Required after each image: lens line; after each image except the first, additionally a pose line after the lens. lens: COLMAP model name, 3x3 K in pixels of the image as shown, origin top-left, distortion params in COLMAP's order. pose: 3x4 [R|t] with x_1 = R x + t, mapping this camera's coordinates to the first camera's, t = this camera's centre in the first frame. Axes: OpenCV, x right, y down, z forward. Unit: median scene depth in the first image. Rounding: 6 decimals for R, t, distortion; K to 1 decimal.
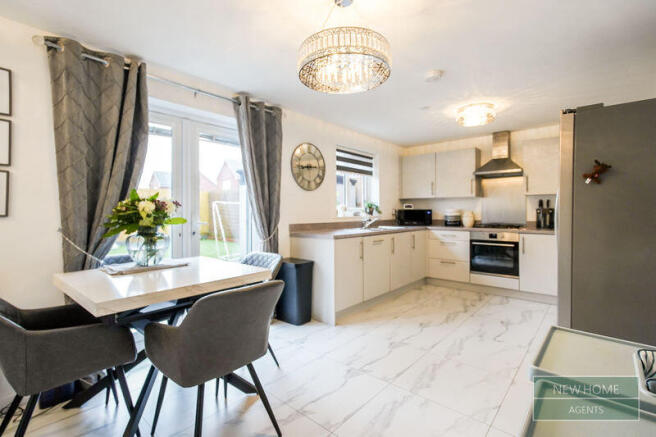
lens RADIAL K [[305.9, 0, 327.8], [0, 305.9, 216.4], [0, 0, 1]] dist [-0.024062, 0.002548]
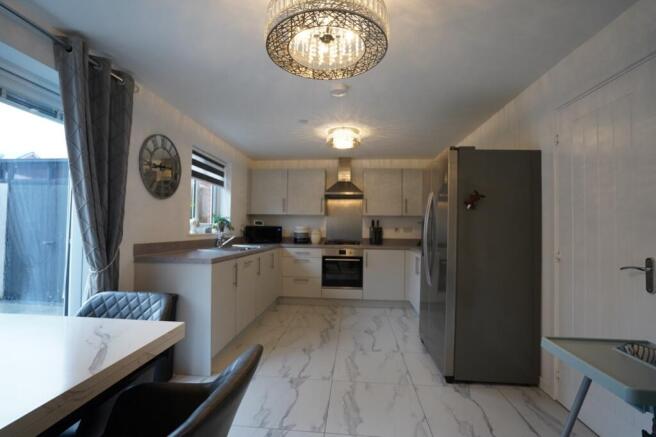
lens RADIAL K [[305.9, 0, 328.6], [0, 305.9, 221.8], [0, 0, 1]] dist [-0.024062, 0.002548]
pose [[0.803849, 0.025330, 0.594294, -0.178990], [-0.004774, 0.999335, -0.036136, -0.004355], [-0.594815, 0.026210, 0.803436, 0.177376]]
